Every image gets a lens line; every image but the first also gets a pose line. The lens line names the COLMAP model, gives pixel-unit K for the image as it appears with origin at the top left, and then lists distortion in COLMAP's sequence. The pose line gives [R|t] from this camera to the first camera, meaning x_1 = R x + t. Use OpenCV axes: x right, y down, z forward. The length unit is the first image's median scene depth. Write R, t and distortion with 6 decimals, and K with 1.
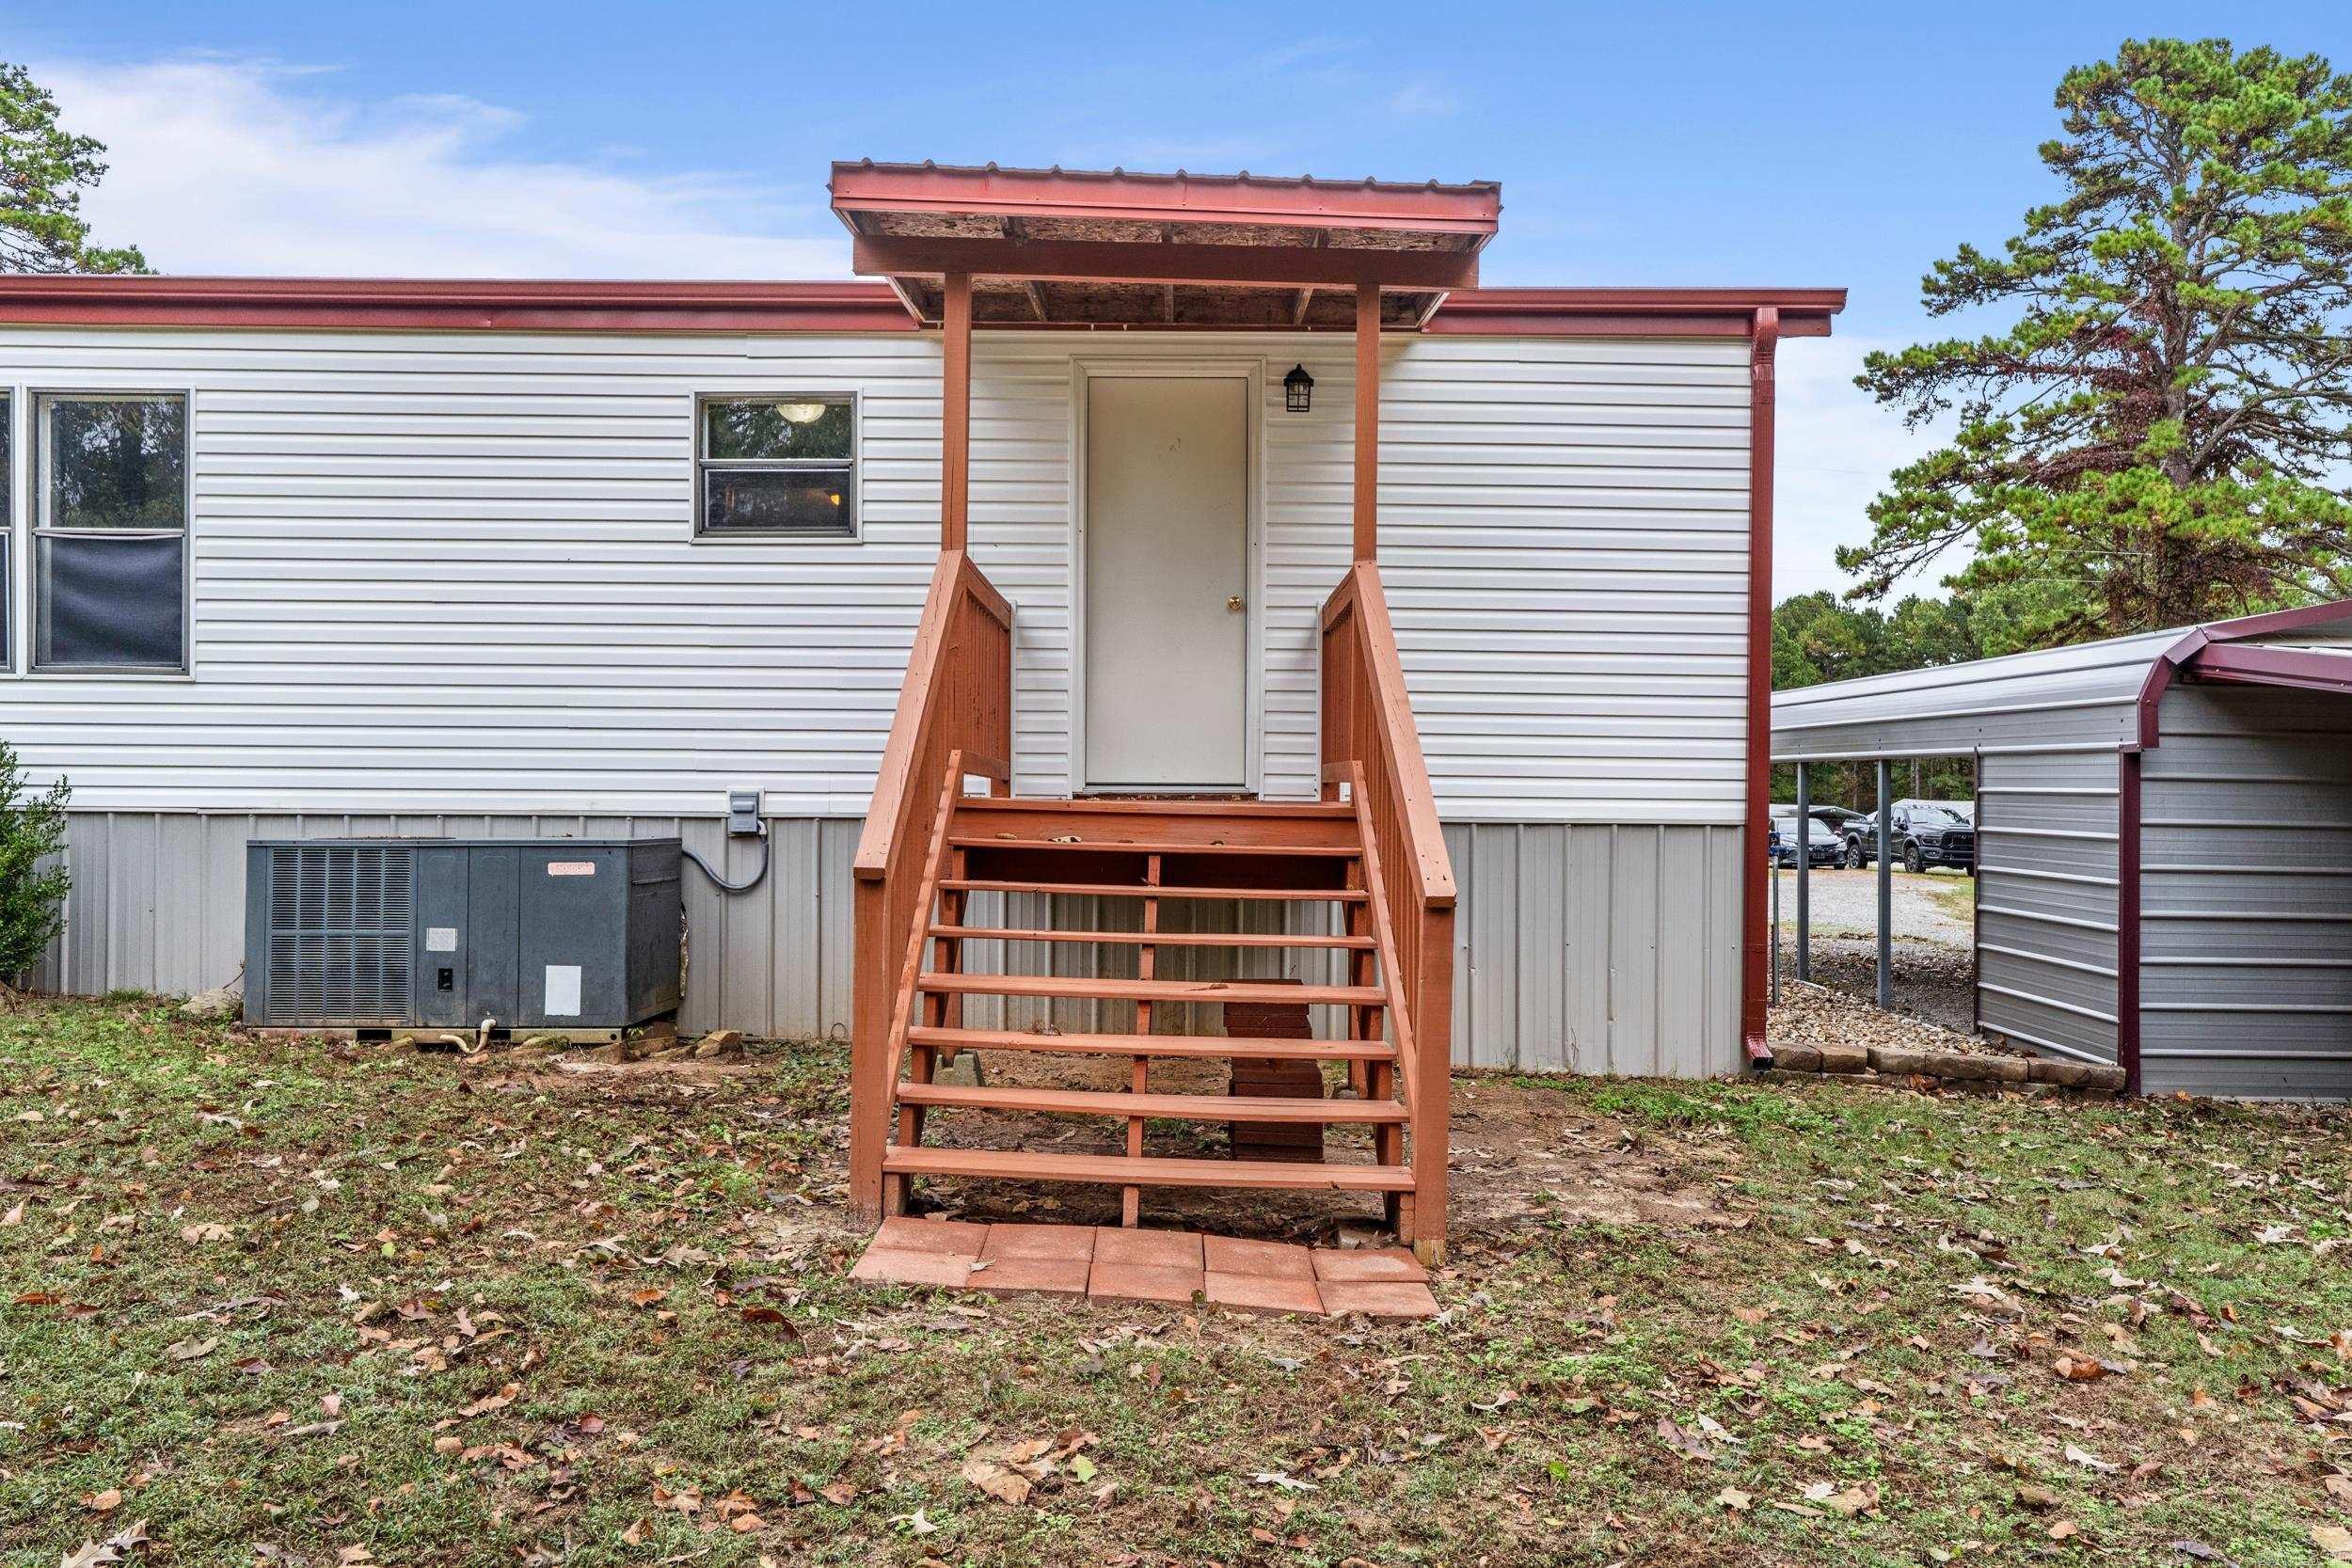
lens RADIAL K [[1849.6, 0, 1176.0], [0, 1849.6, 784.0], [0, 0, 1]] dist [0.003386, 0.001597]
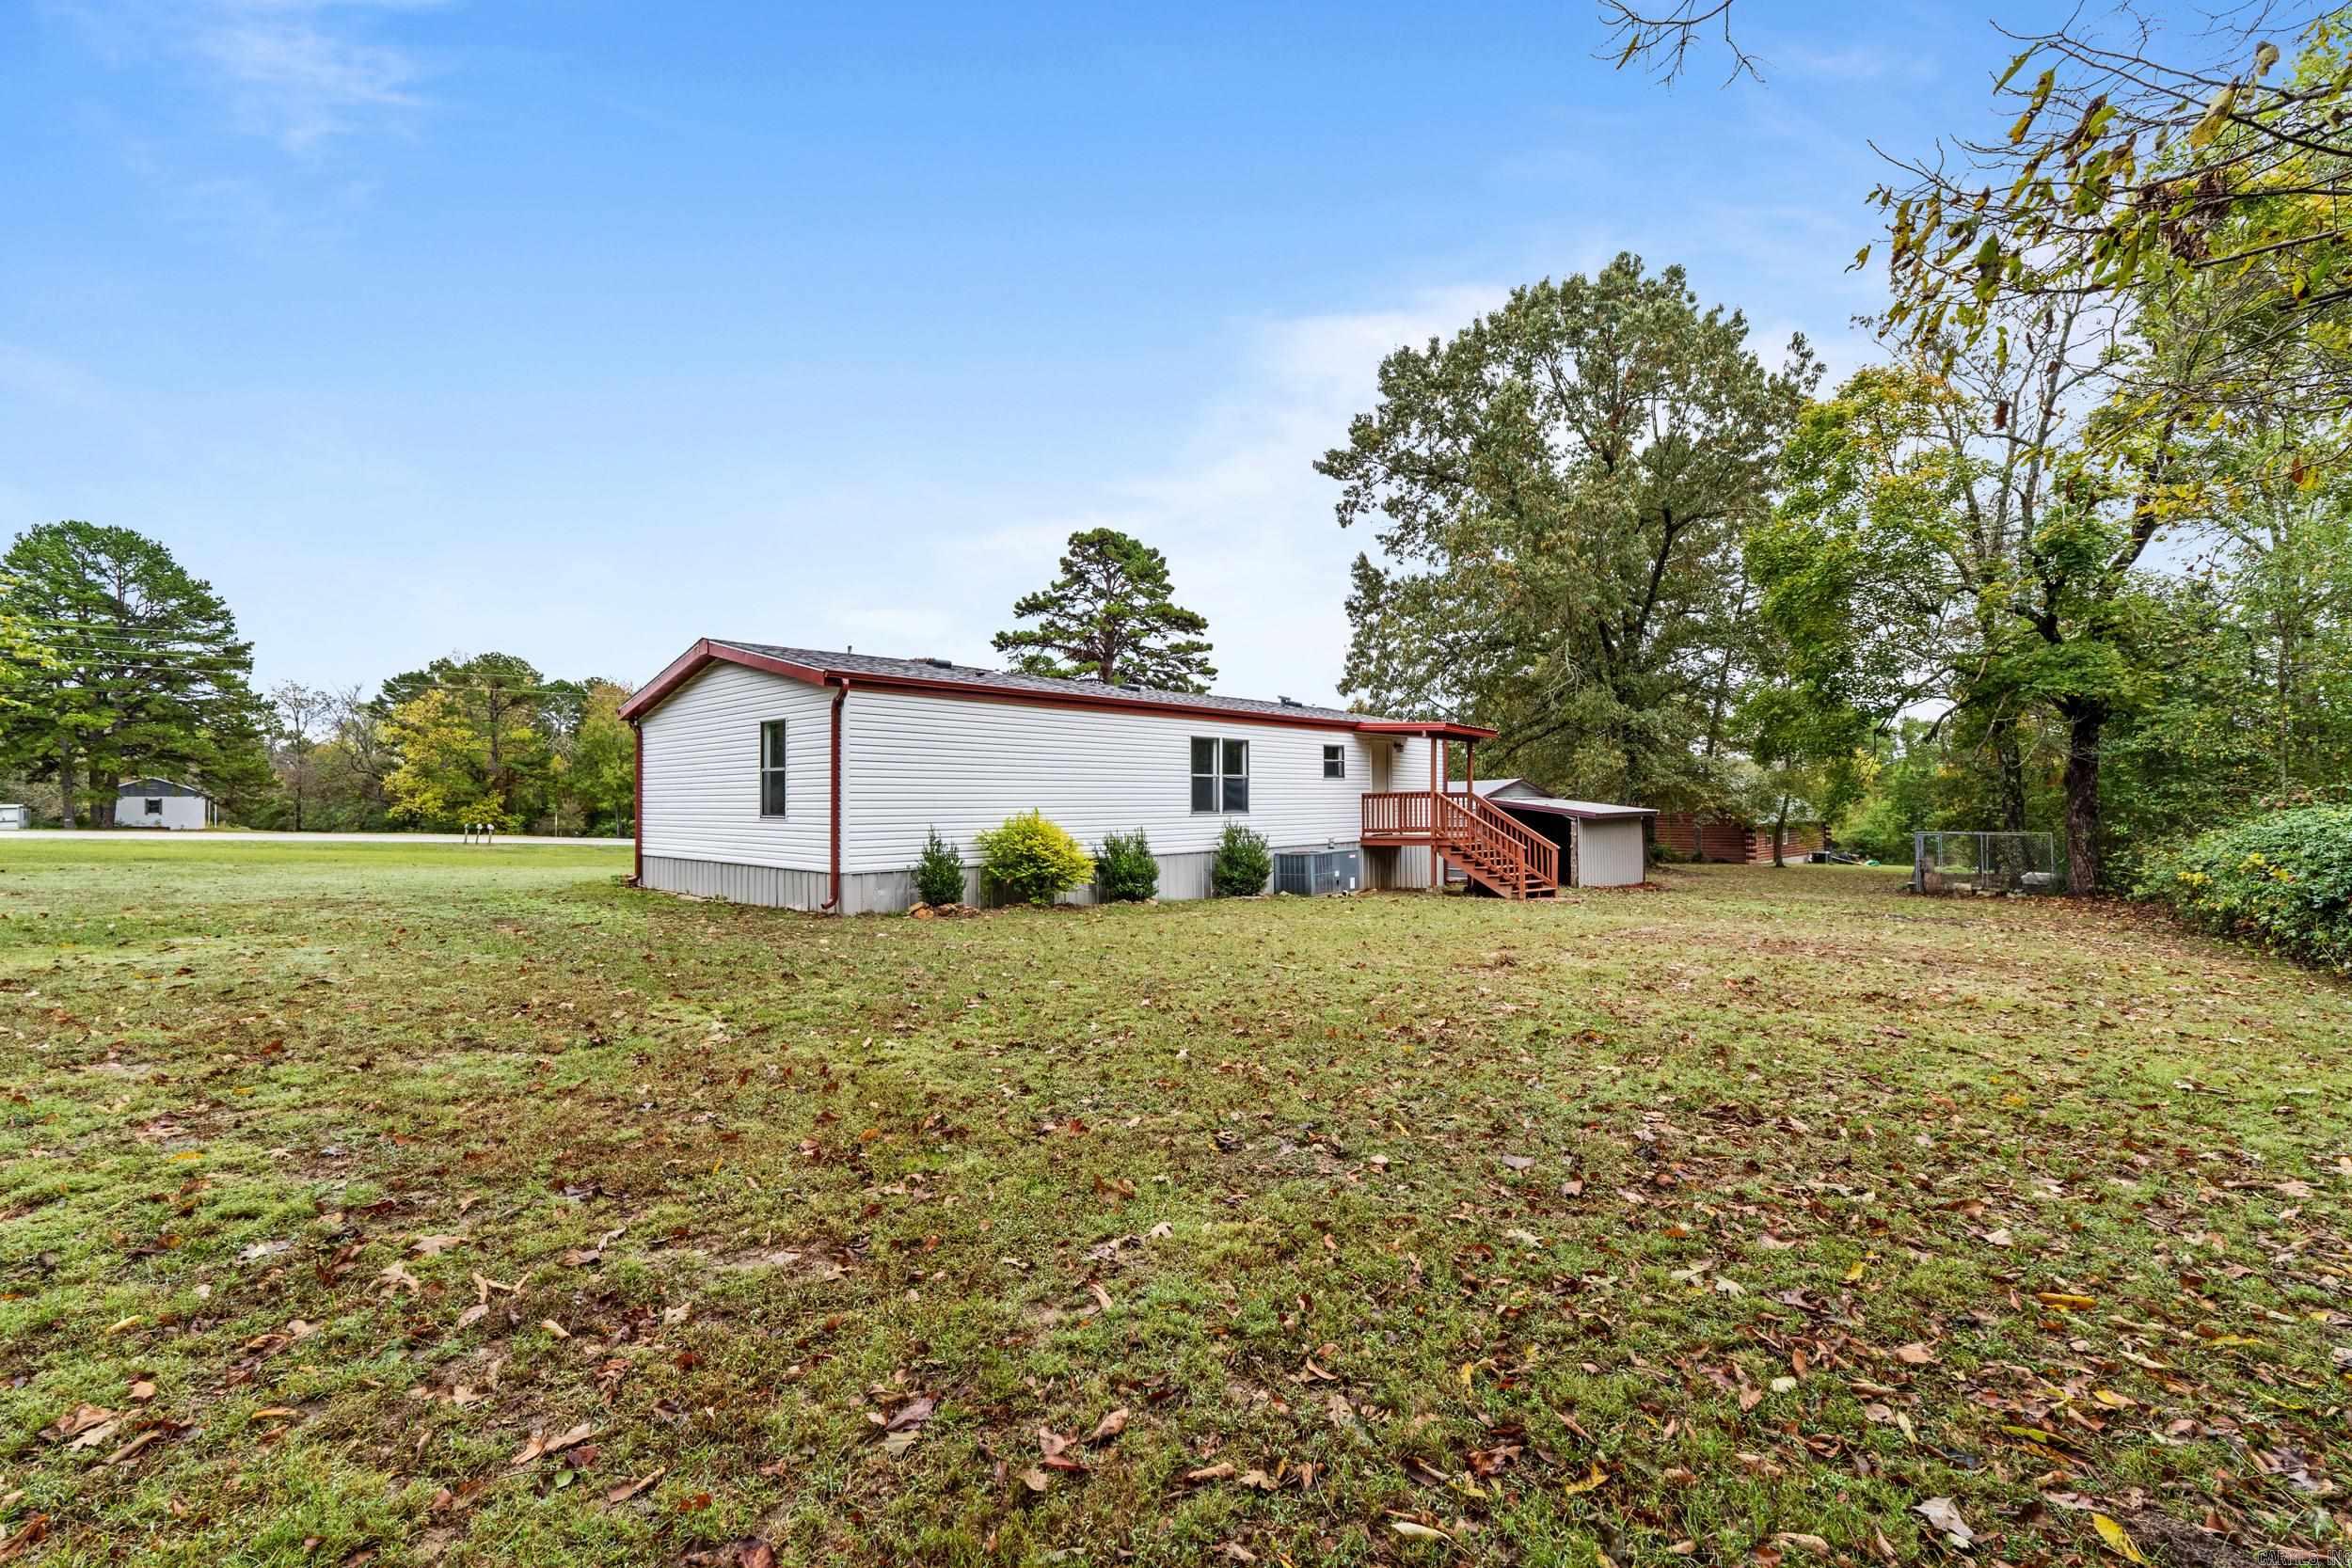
lens RADIAL K [[991.5, 0, 1182.5], [0, 991.5, 800.1], [0, 0, 1]] dist [0.004253, 0.000320]
pose [[0.709614, -0.009018, 0.704533, -2.098647], [0.012195, 0.999926, 0.000516, -0.088162], [-0.704485, 0.008225, 0.709671, -0.388271]]
